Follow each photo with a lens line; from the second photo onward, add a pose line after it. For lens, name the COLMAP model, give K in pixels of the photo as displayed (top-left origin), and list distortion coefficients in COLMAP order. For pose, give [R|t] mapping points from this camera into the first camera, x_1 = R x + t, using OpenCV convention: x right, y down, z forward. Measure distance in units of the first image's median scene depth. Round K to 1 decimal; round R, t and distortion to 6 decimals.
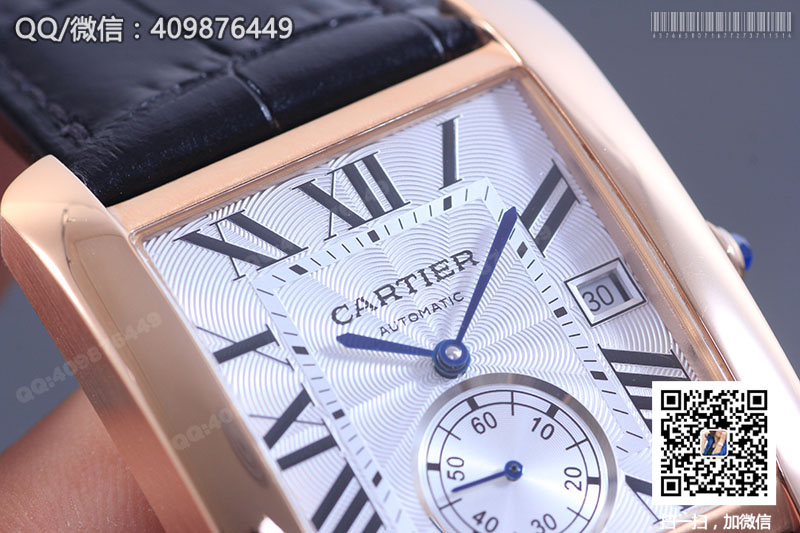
lens RADIAL K [[5545.4, 0, 399.0], [0, 5545.4, 267.4], [0, 0, 1]] dist [0.769934, 0.000000]
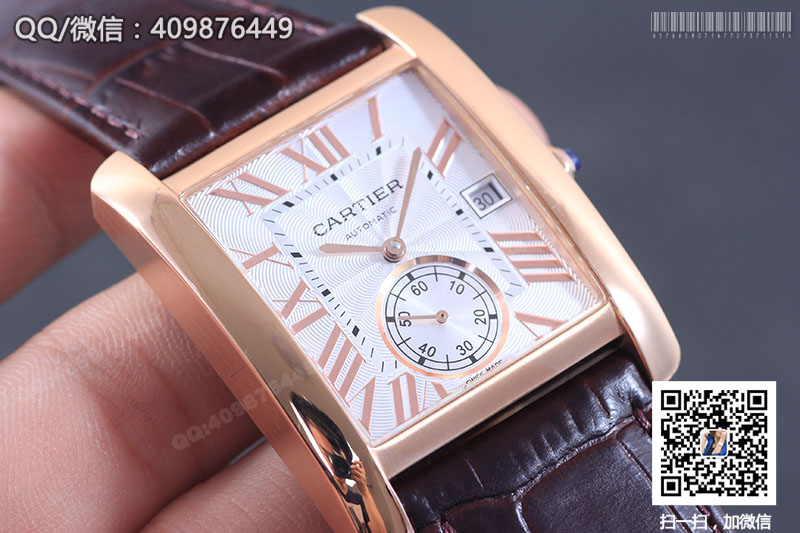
lens RADIAL K [[5545.4, 0, 400.1], [0, 5545.4, 265.8], [0, 0, 1]] dist [0.769934, 0.000000]
pose [[0.993074, -0.114907, 0.024496, -0.027235], [0.114802, 0.993372, 0.005652, 0.012350], [-0.024983, -0.002800, 0.999684, -0.552030]]
